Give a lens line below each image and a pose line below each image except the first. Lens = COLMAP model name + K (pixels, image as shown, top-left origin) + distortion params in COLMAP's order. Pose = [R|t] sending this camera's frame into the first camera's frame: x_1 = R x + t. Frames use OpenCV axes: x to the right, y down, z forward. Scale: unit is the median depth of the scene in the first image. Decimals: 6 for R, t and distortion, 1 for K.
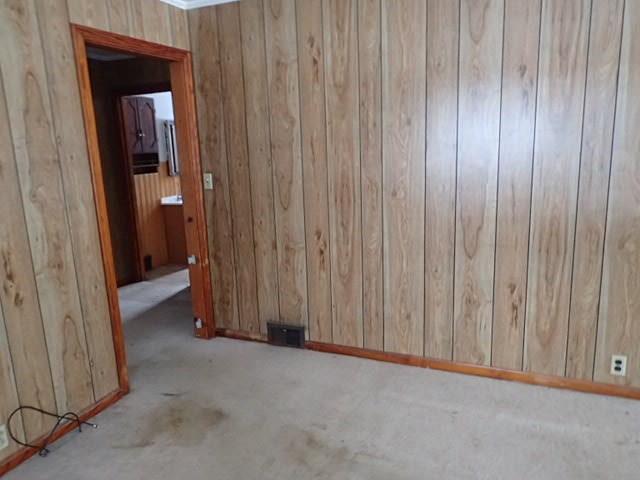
lens RADIAL K [[476.7, 0, 320.2], [0, 476.7, 238.2], [0, 0, 1]] dist [0.002742, 0.003446]
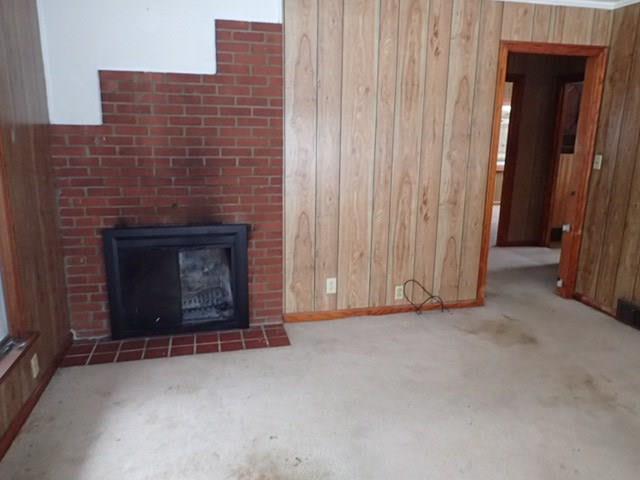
lens RADIAL K [[476.7, 0, 319.9], [0, 476.7, 240.7], [0, 0, 1]] dist [0.002742, 0.003446]
pose [[0.592357, 0.231008, -0.771848, 0.348240], [-0.195895, 0.970559, 0.140140, 0.037720], [0.781498, 0.068188, 0.620171, -0.242129]]
